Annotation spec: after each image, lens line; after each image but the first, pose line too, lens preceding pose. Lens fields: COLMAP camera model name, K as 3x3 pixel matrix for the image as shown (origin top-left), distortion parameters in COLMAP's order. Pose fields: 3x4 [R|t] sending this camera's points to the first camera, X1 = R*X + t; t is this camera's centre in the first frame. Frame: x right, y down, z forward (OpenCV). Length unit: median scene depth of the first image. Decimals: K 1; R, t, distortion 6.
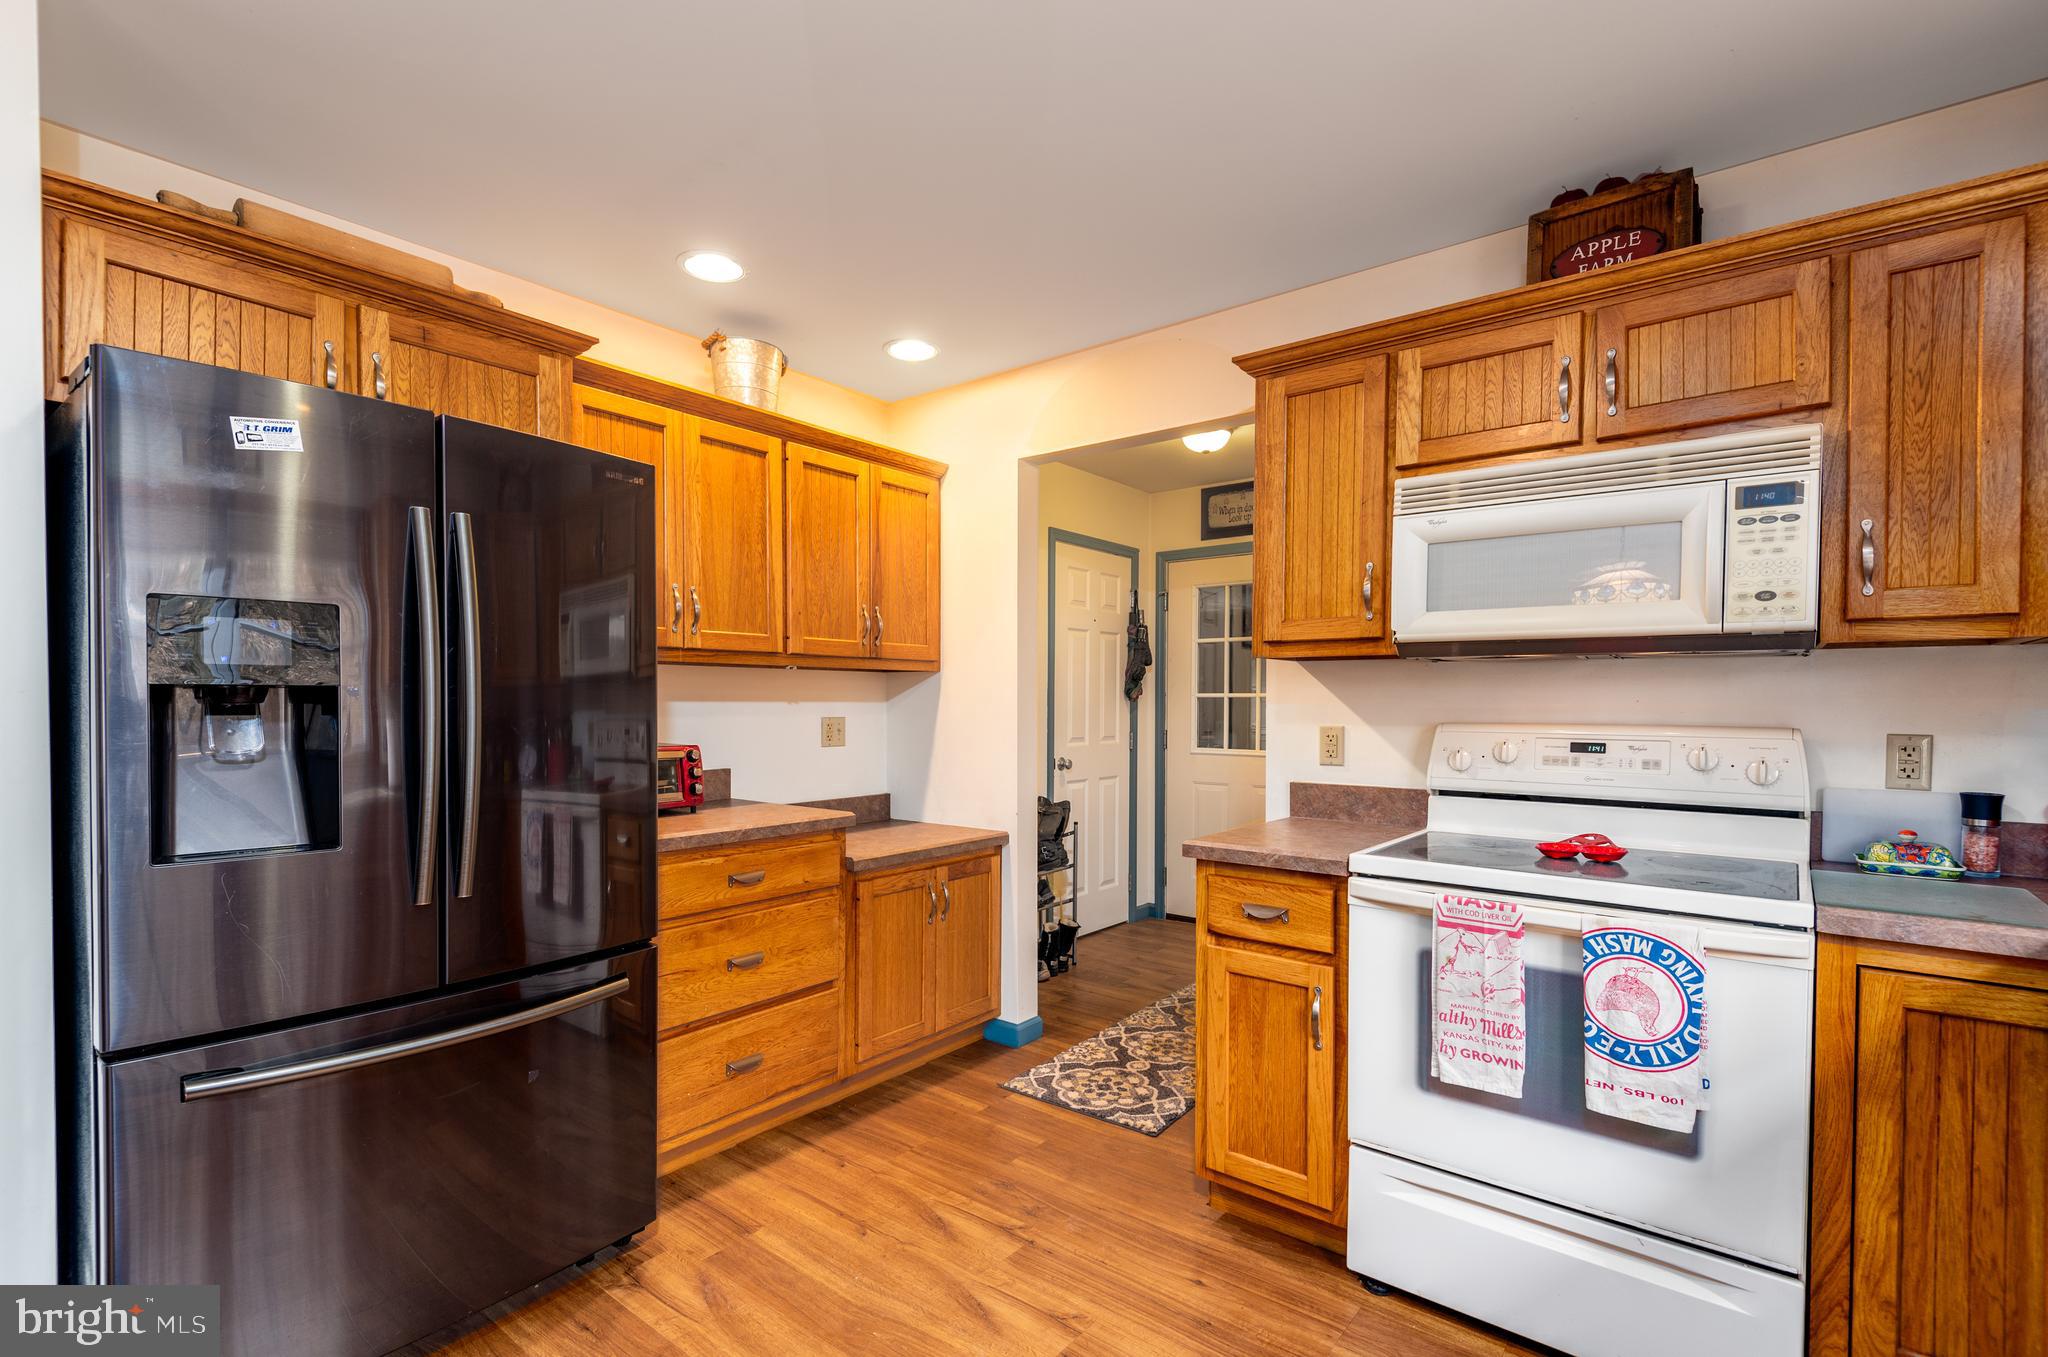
lens RADIAL K [[951.7, 0, 1056.2], [0, 951.7, 723.8], [0, 0, 1]] dist [0.007962, -0.003044]
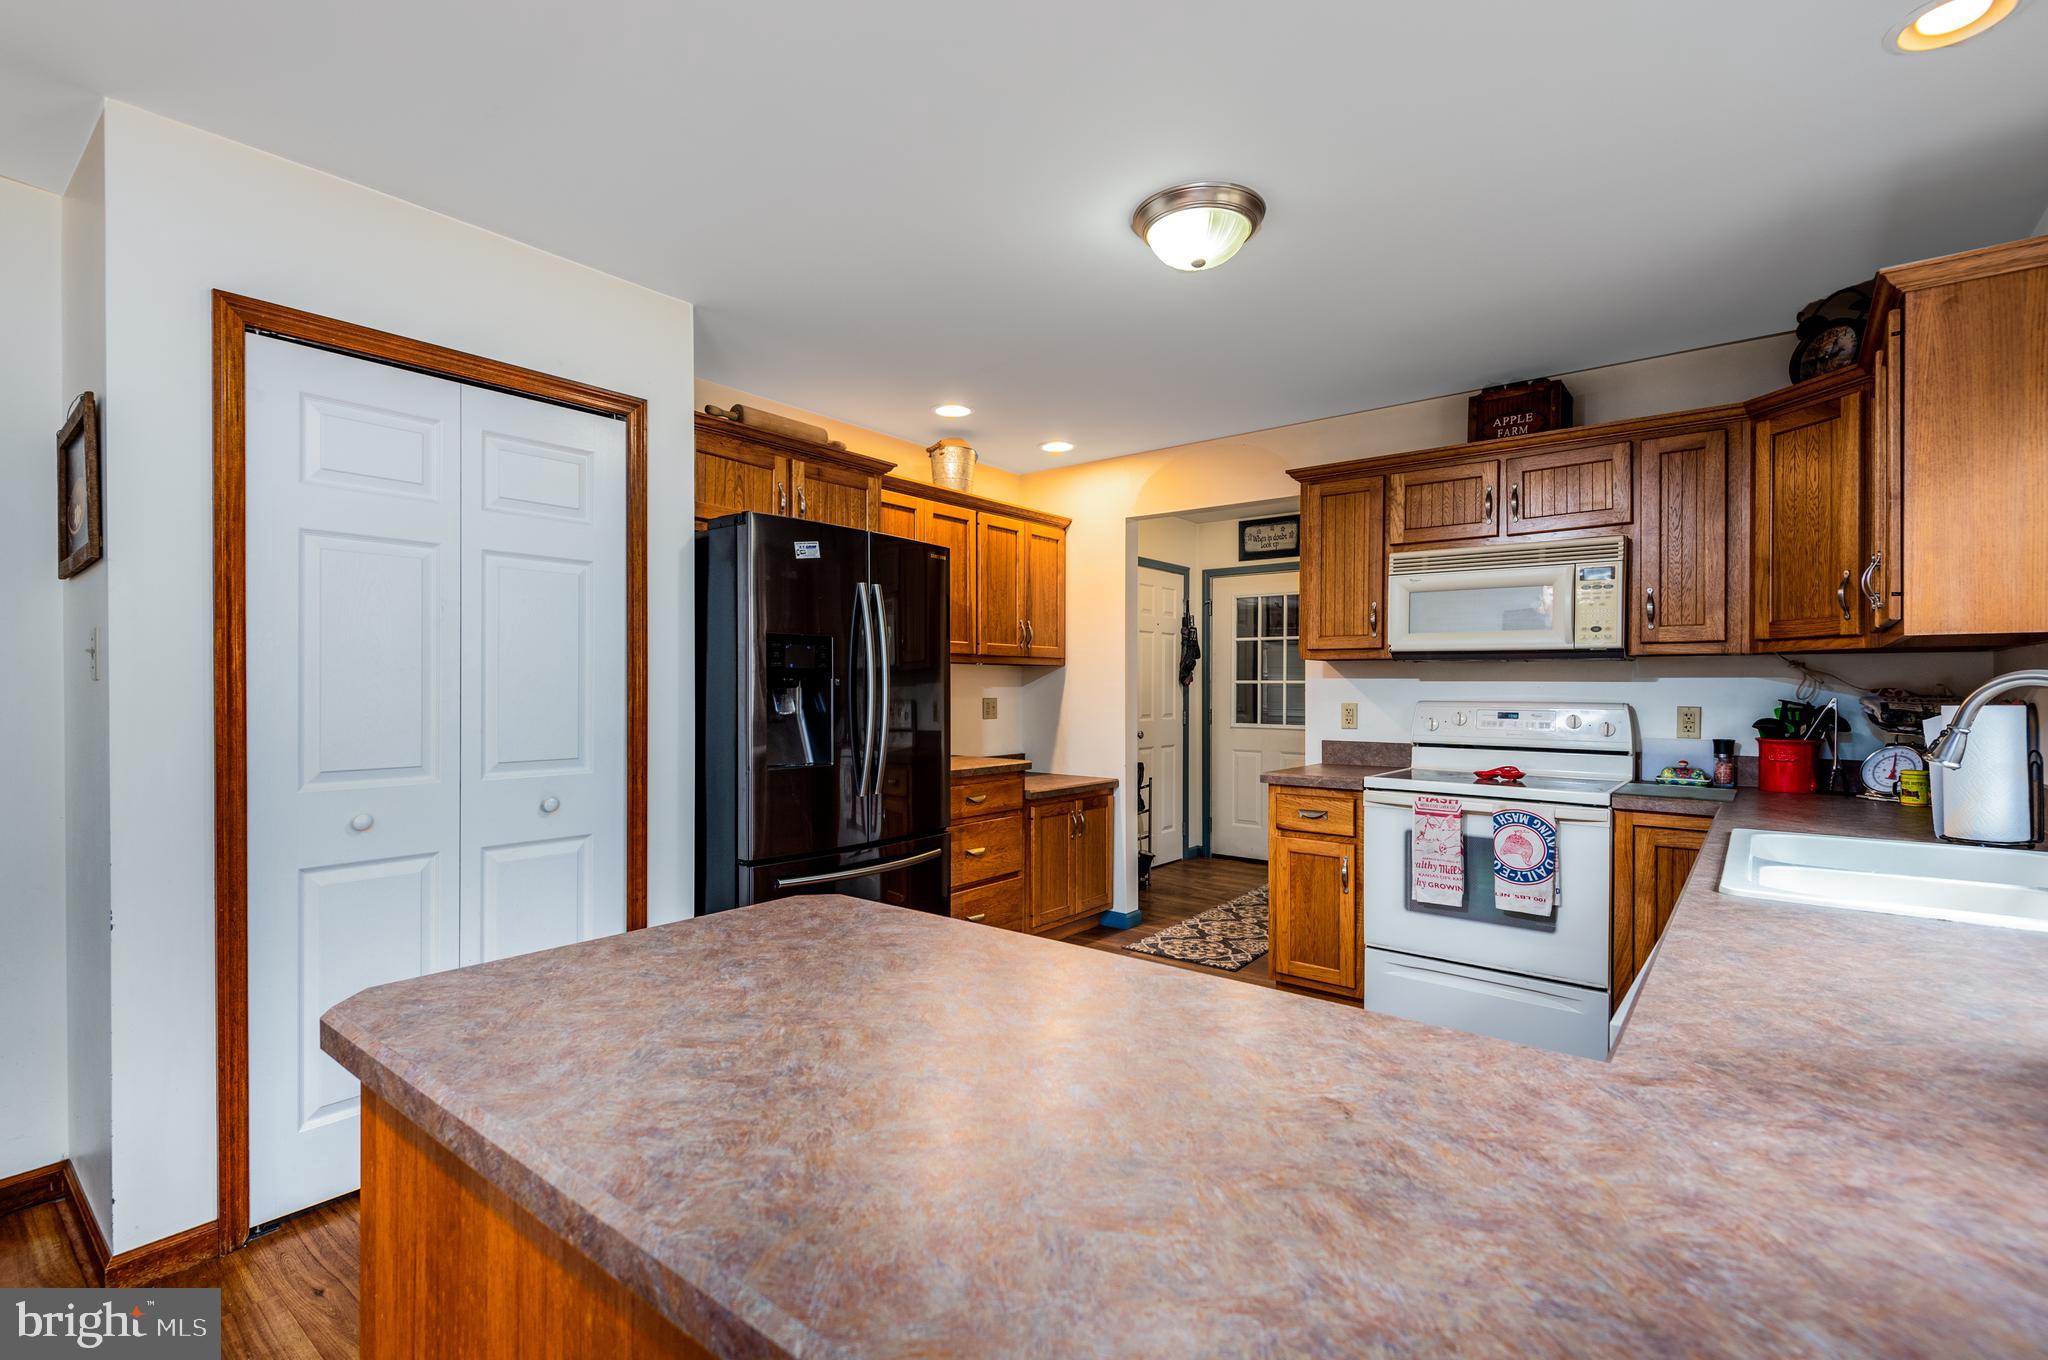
lens RADIAL K [[951.7, 0, 1040.3], [0, 951.7, 690.1], [0, 0, 1]] dist [0.007962, -0.003044]
pose [[0.999921, 0.001010, -0.012552, -0.232071], [-0.001259, 0.999802, -0.019872, 0.015317], [0.012530, 0.019886, 0.999724, -0.662861]]
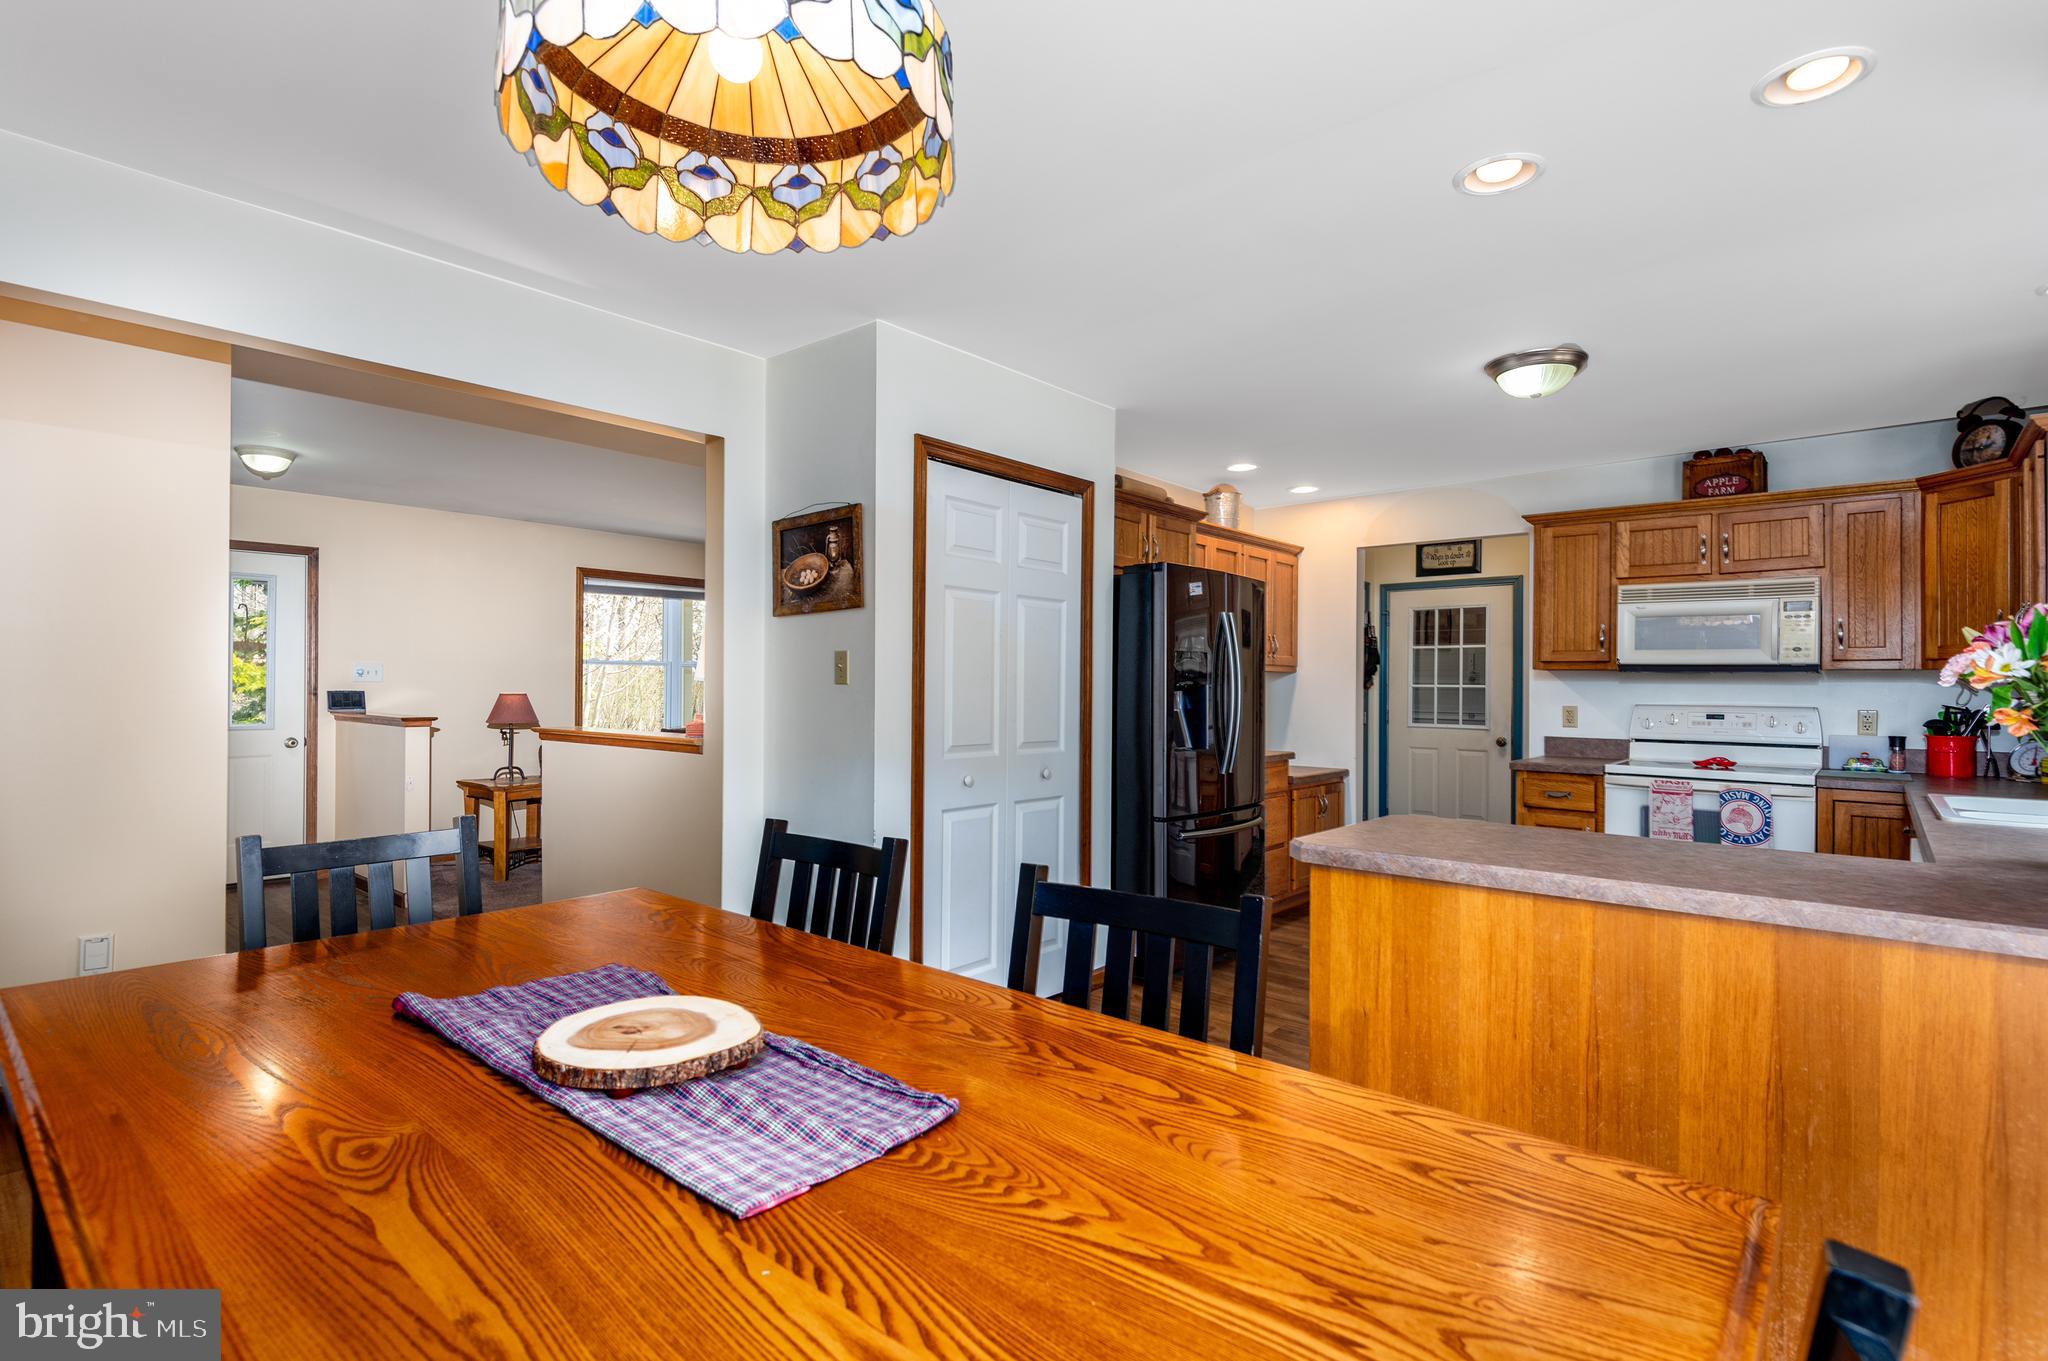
lens RADIAL K [[1009.9, 0, 1011.2], [0, 1009.9, 677.3], [0, 0, 1]] dist [-0.019540, 0.000701]
pose [[0.997446, 0.005953, -0.071170, -0.805781], [-0.008176, 0.999486, -0.030983, 0.020432], [0.070949, 0.031486, 0.996983, -1.263029]]
